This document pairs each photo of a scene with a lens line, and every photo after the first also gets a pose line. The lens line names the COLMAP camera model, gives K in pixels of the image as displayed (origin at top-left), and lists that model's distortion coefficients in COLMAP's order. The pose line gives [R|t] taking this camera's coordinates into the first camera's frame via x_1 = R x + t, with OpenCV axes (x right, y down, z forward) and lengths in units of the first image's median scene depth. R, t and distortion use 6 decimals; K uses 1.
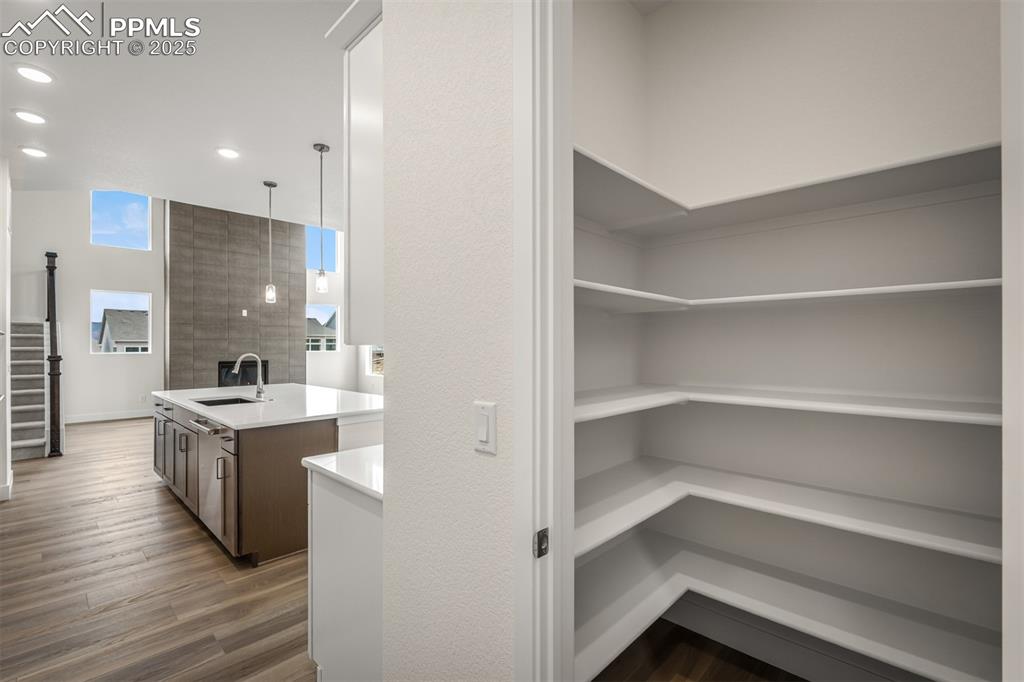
lens RADIAL K [[457.8, 0, 509.7], [0, 457.8, 344.9], [0, 0, 1]] dist [-0.001305, -0.000065]
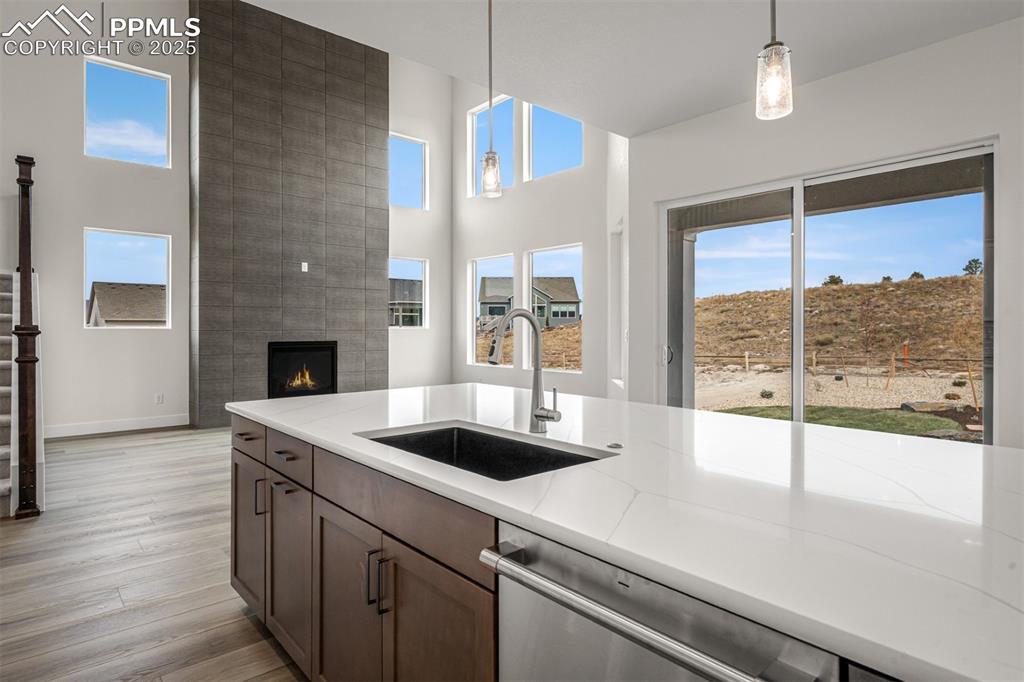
lens RADIAL K [[566.4, 0, 511.4], [0, 566.4, 326.0], [0, 0, 1]] dist [-0.000708, -0.002132]
pose [[0.996547, 0.002810, -0.082987, -0.245781], [-0.002955, 0.999994, -0.001621, 0.015062], [0.082982, 0.001861, 0.996549, 0.253459]]
